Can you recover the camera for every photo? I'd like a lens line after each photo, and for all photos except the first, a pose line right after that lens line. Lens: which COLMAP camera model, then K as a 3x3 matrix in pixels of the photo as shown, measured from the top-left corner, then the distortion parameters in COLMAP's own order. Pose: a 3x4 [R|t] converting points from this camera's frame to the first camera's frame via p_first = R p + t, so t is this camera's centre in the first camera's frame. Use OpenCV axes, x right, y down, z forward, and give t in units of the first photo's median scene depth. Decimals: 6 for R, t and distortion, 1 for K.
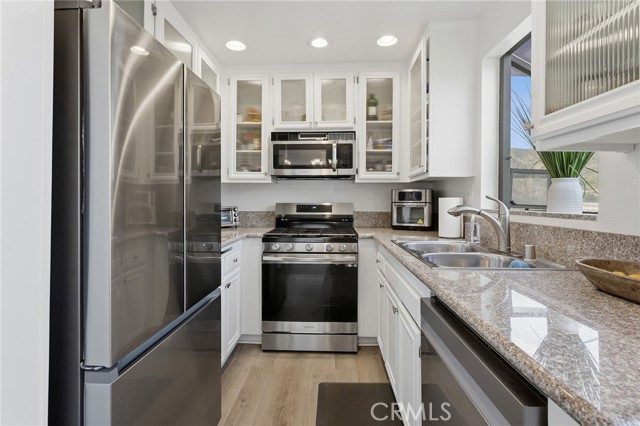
lens RADIAL K [[307.3, 0, 319.0], [0, 307.3, 197.8], [0, 0, 1]] dist [0.000720, -0.000082]
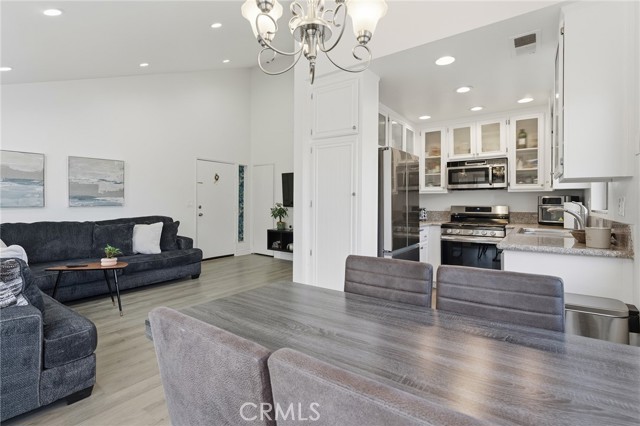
lens RADIAL K [[308.4, 0, 318.5], [0, 308.4, 200.1], [0, 0, 1]] dist [-0.000872, 0.000055]
pose [[0.834197, -0.007535, -0.551416, 0.179580], [0.005685, 0.999971, -0.005063, -0.008403], [0.551438, 0.001089, 0.834215, -0.752329]]
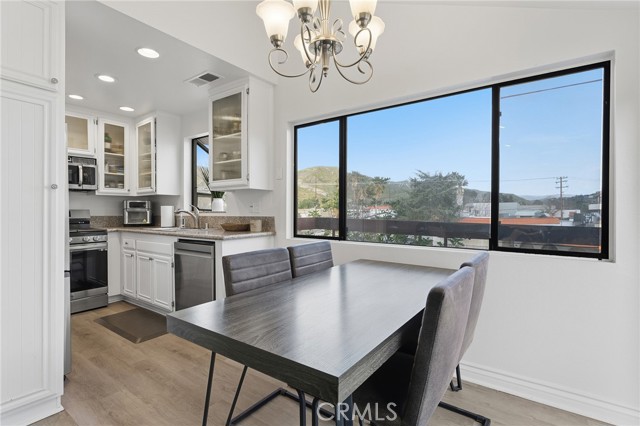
lens RADIAL K [[311.8, 0, 320.4], [0, 311.8, 210.3], [0, 0, 1]] dist [-0.001242, 0.000079]
pose [[0.546337, -0.004182, 0.837555, -0.525722], [-0.001009, 0.999984, 0.005651, 0.011755], [-0.837565, -0.003932, 0.546323, -0.656989]]
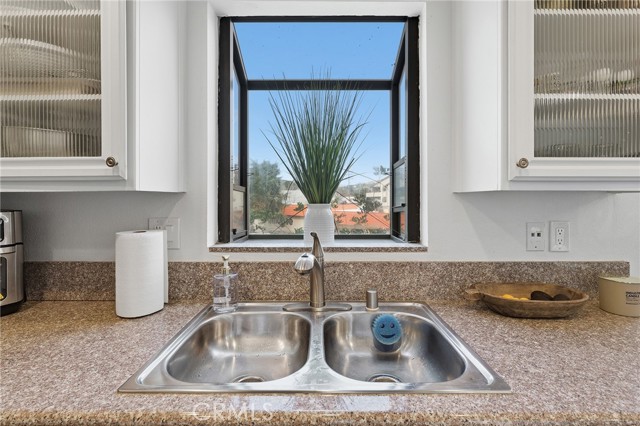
lens RADIAL K [[316.0, 0, 318.6], [0, 316.0, 196.0], [0, 0, 1]] dist [-0.000445, -0.000005]
pose [[-0.041721, -0.002850, 0.999125, -0.079260], [-0.008245, 0.999963, 0.002508, -0.050665], [-0.999095, -0.008133, -0.041743, 0.596768]]
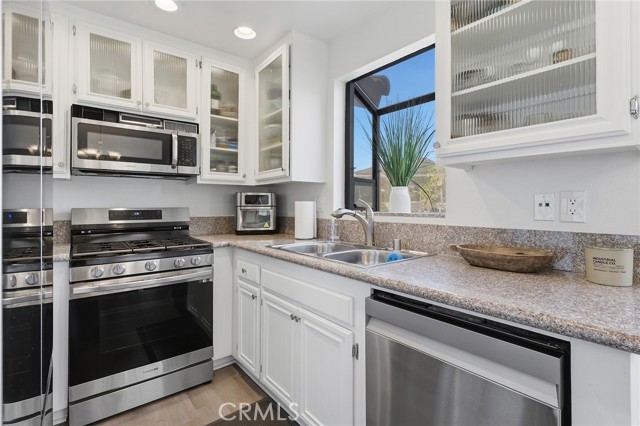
lens RADIAL K [[308.4, 0, 318.5], [0, 308.4, 200.1], [0, 0, 1]] dist [-0.000872, 0.000055]
pose [[0.753871, 0.007001, 0.656985, -0.195421], [-0.003371, 0.999971, -0.006787, 0.001539], [-0.657013, 0.002902, 0.753873, 0.131189]]
